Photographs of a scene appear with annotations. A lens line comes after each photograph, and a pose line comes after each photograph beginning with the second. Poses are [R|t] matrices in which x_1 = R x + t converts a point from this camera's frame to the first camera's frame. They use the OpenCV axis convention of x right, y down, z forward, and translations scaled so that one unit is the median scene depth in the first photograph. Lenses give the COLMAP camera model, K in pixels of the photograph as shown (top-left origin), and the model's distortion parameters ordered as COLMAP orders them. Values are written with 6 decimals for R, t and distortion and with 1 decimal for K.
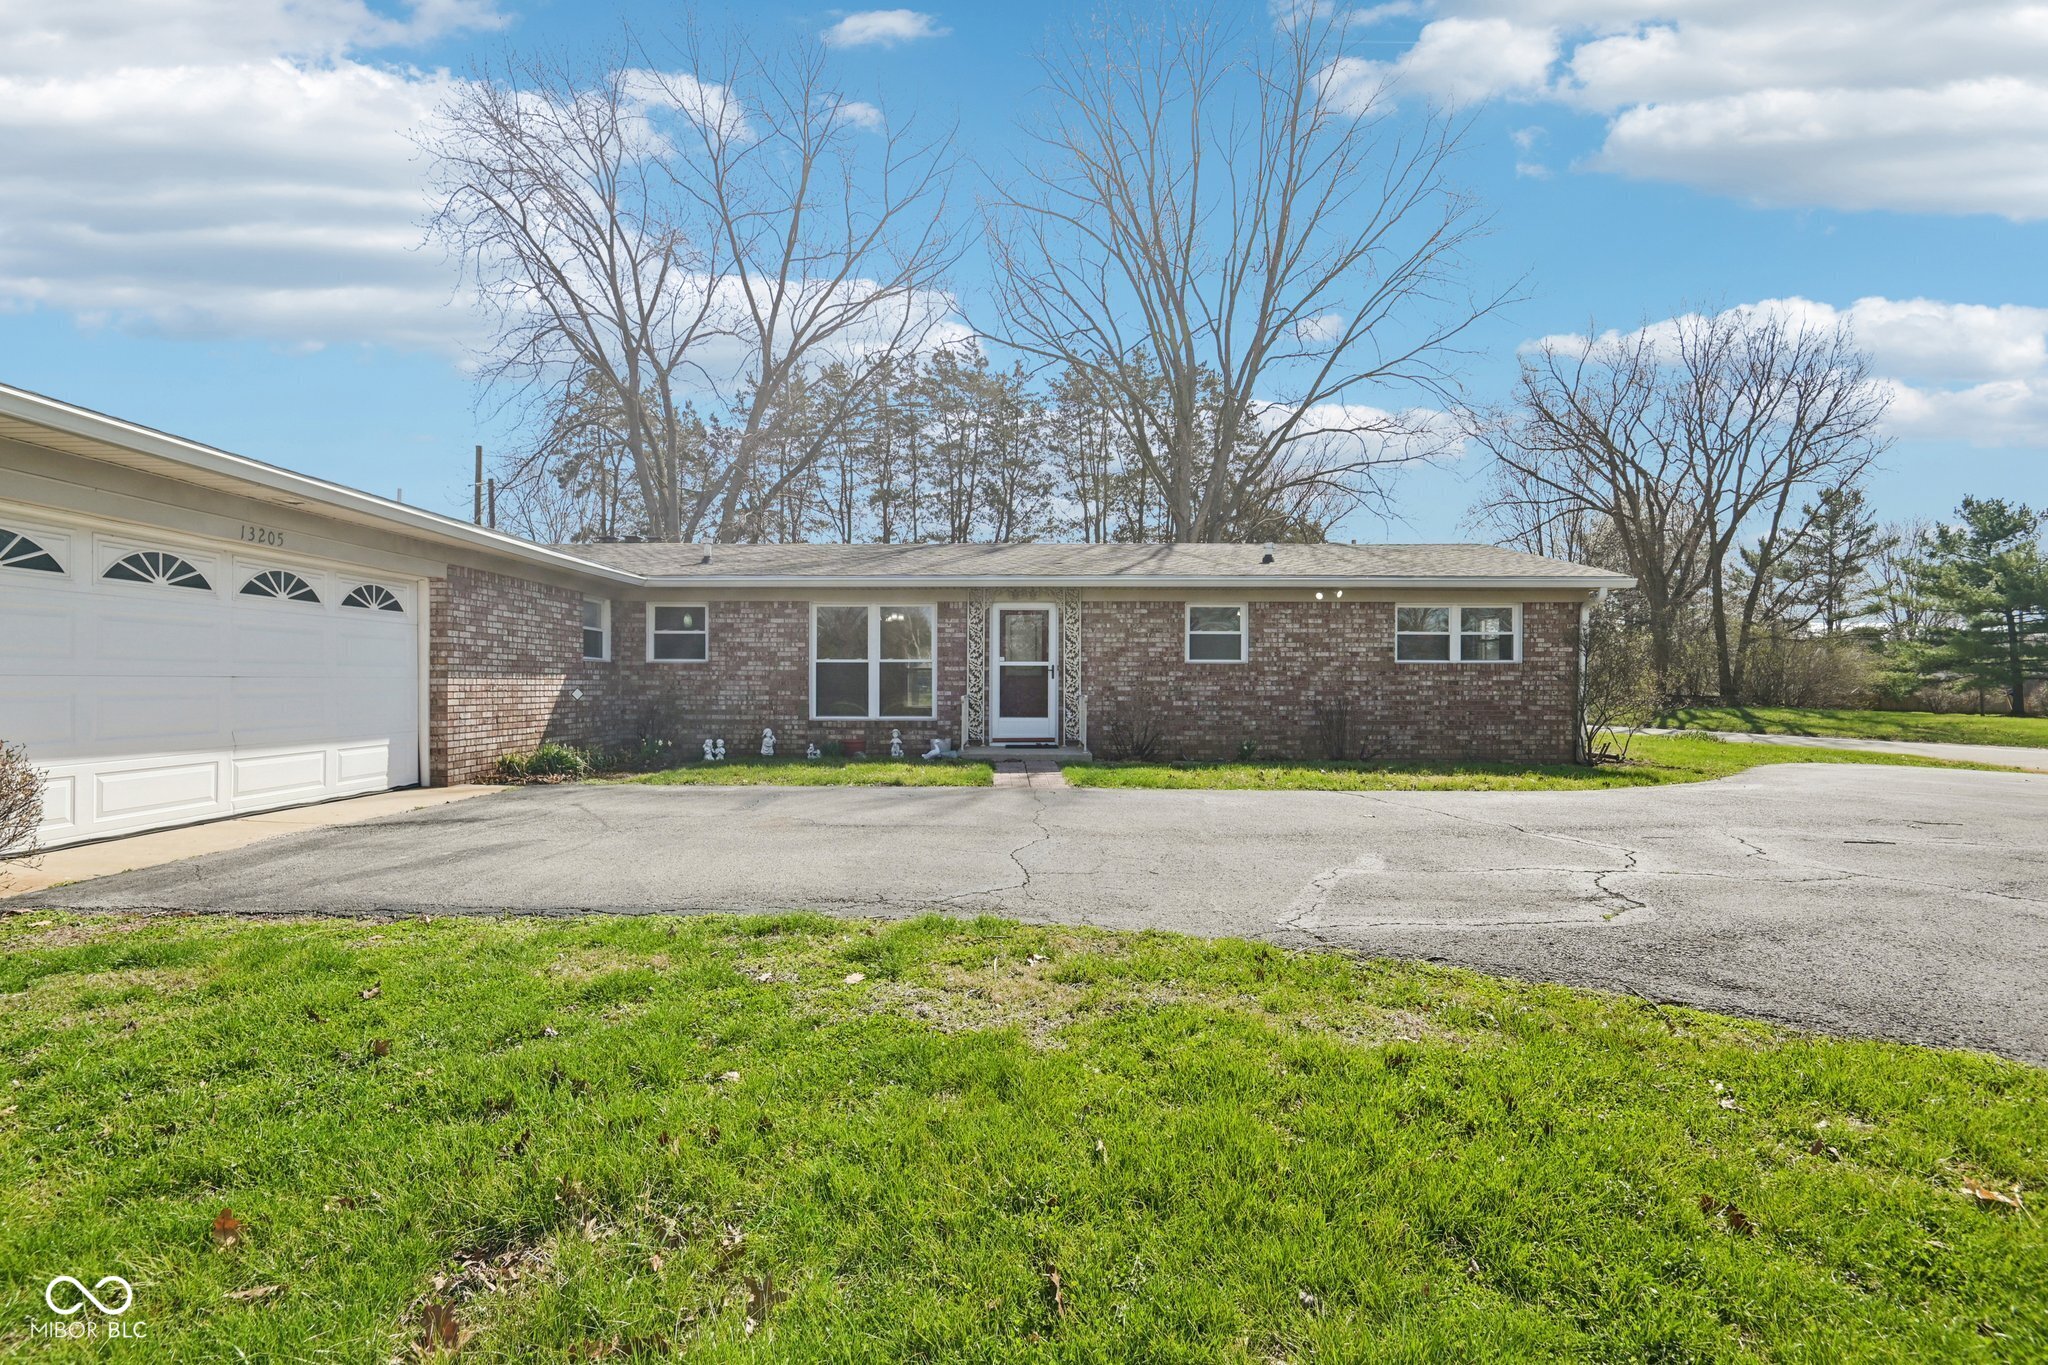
lens RADIAL K [[973.8, 0, 1012.0], [0, 973.8, 693.4], [0, 0, 1]] dist [-0.014598, -0.002490]
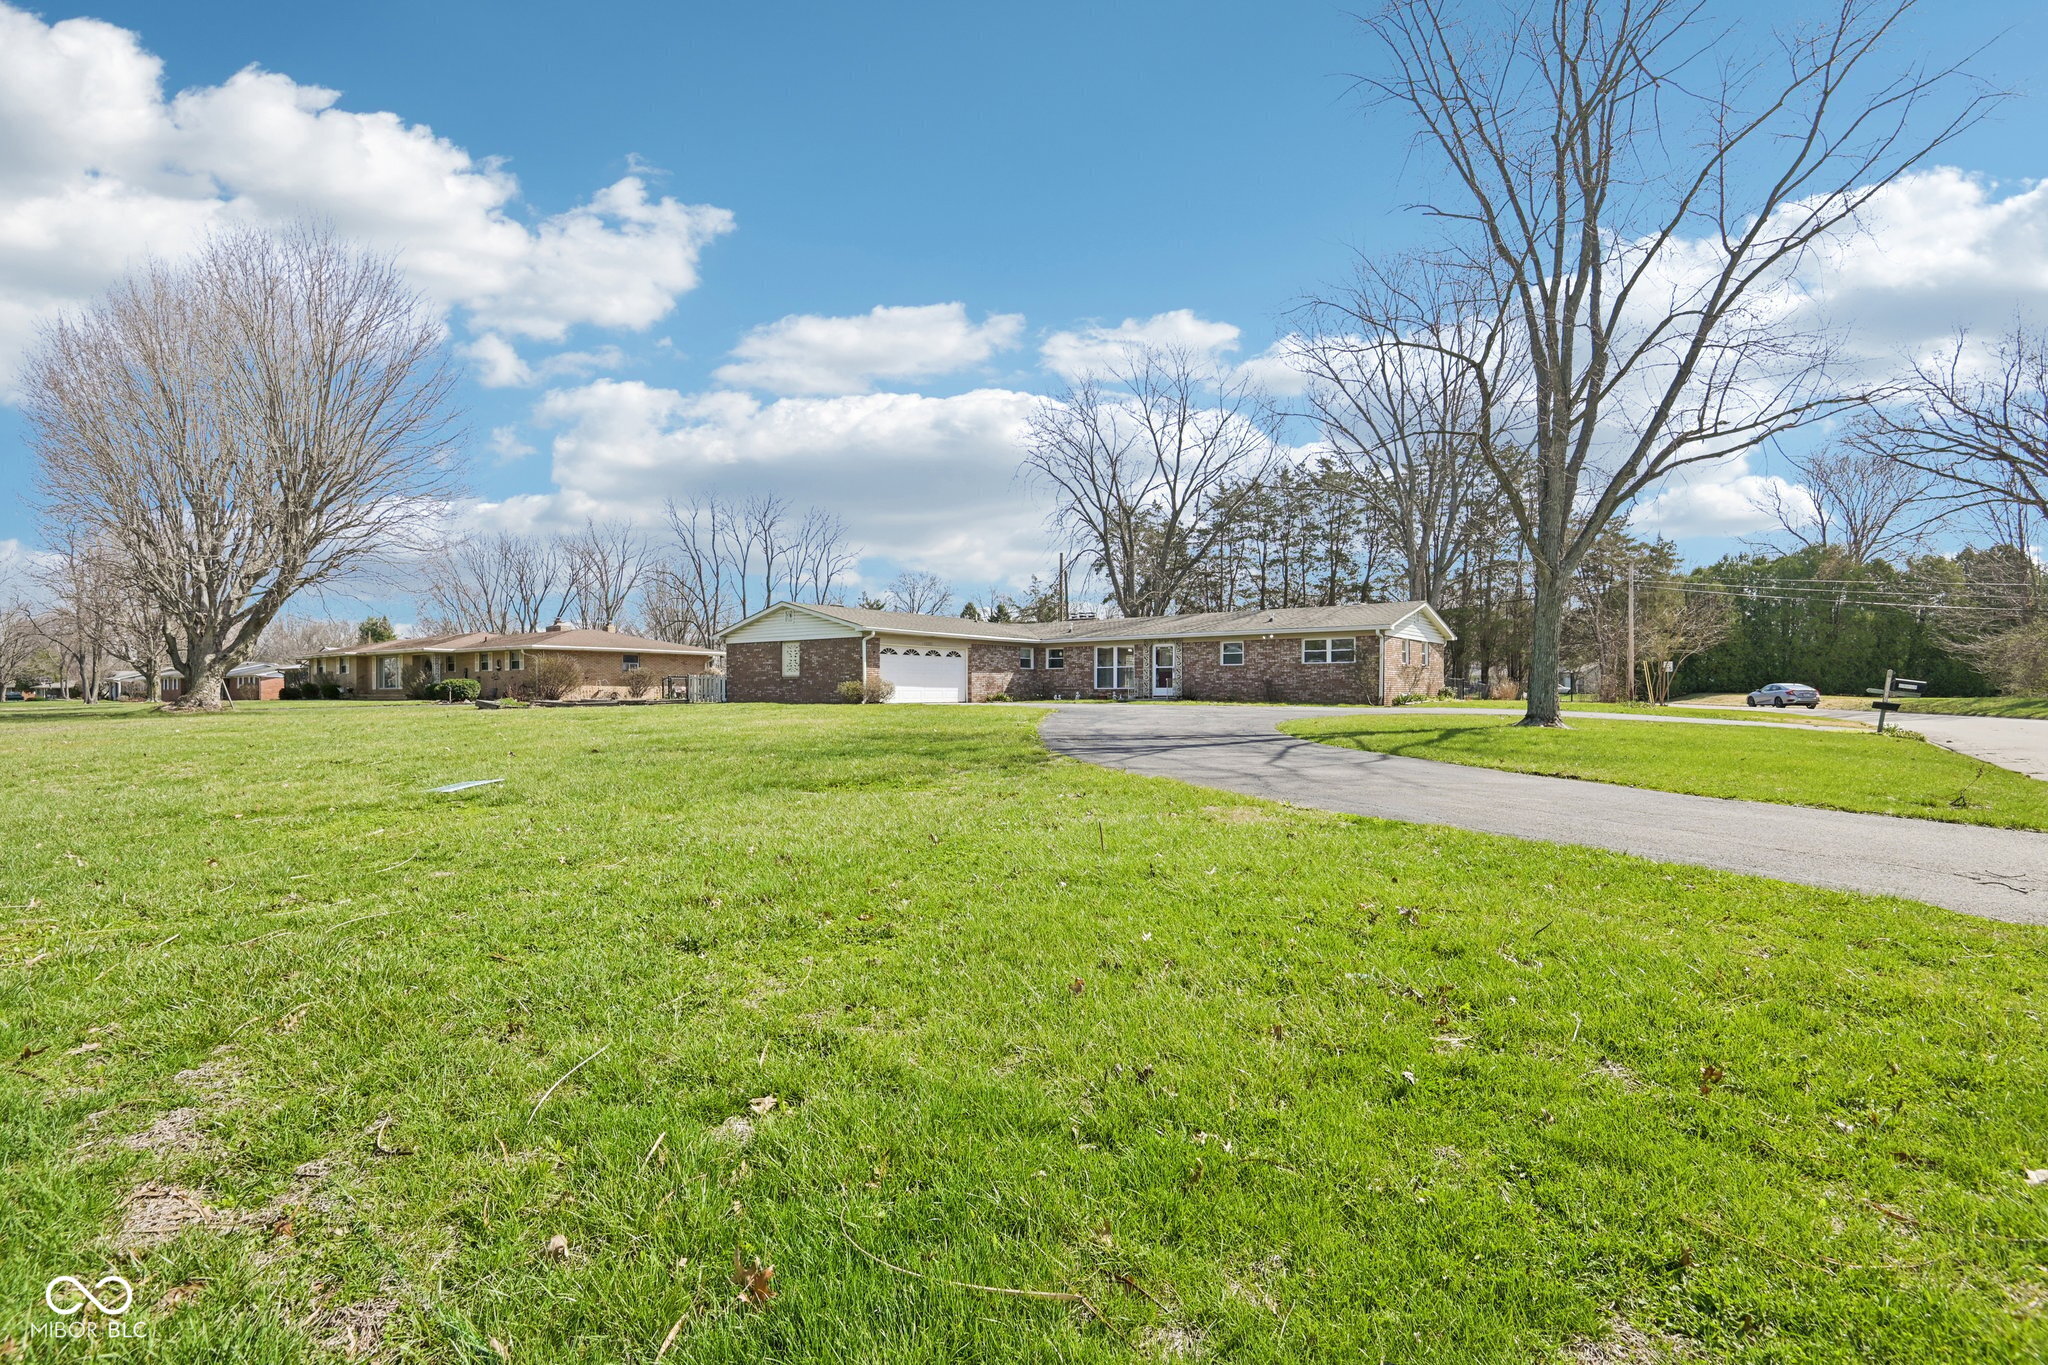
lens RADIAL K [[973.8, 0, 1019.1], [0, 973.8, 684.9], [0, 0, 1]] dist [-0.014598, -0.002490]
pose [[0.777130, -0.006259, -0.629308, 1.351570], [-0.002168, 0.999918, -0.012622, 0.050895], [0.629336, 0.011173, 0.777053, -1.273979]]
